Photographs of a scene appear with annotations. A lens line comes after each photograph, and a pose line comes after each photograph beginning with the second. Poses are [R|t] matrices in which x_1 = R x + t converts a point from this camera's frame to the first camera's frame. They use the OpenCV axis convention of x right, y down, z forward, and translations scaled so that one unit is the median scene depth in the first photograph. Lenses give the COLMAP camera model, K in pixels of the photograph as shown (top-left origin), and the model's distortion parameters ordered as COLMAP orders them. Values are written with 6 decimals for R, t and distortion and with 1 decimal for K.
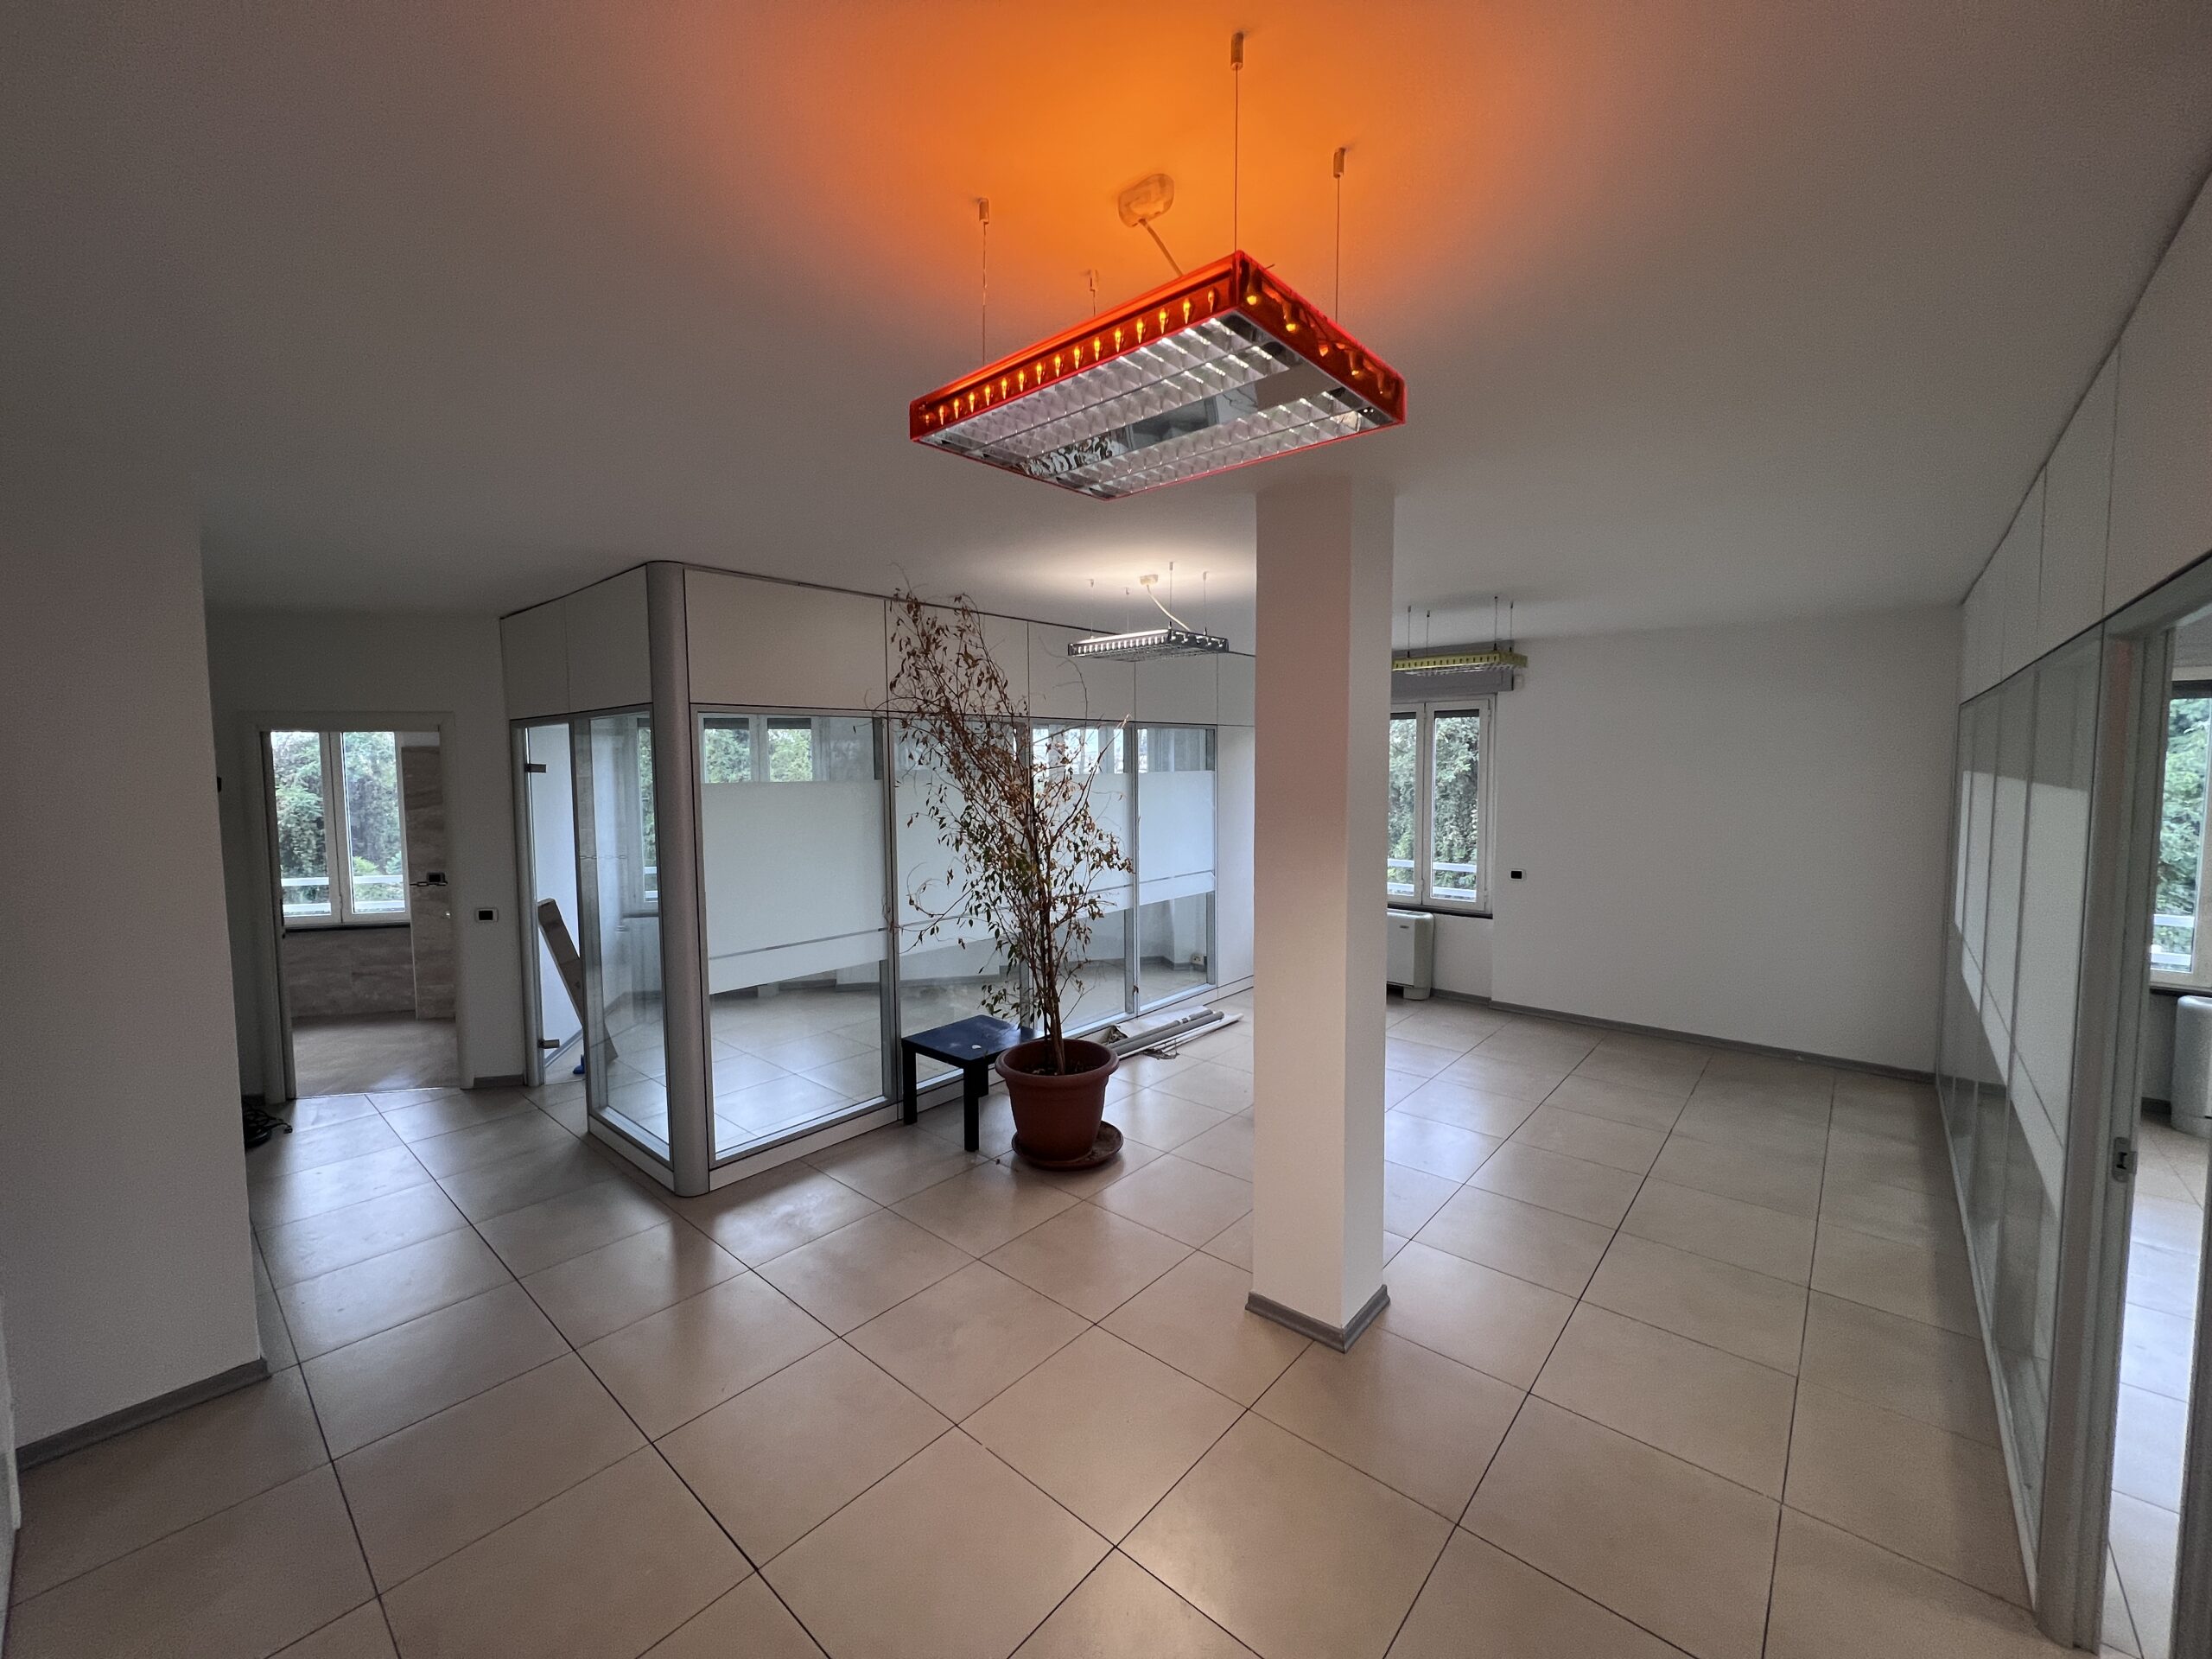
lens RADIAL K [[876.0, 0, 1106.0], [0, 876.0, 829.5], [0, 0, 1]] dist [0.003098, -0.000242]
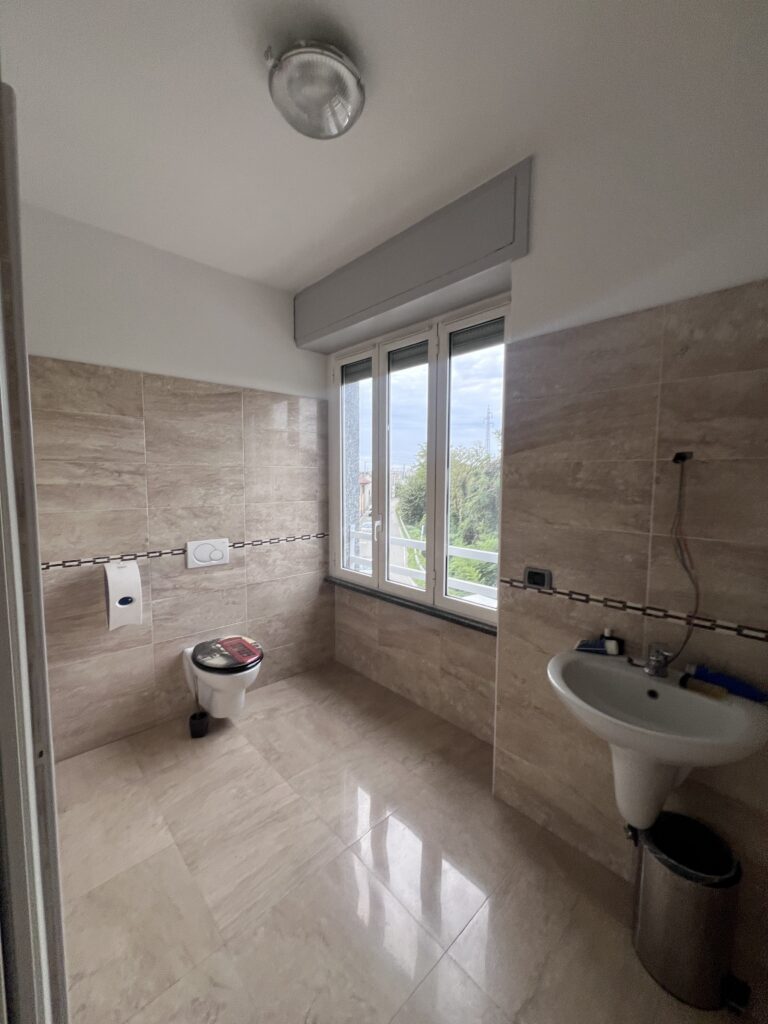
lens RADIAL K [[405.5, 0, 384.0], [0, 405.5, 512.0], [0, 0, 1]] dist [0.003098, -0.000242]
pose [[0.518283, 0.076571, -0.851774, -0.594290], [-0.066657, 0.996571, 0.049028, 0.007288], [0.852607, 0.031367, 0.521610, 0.775577]]
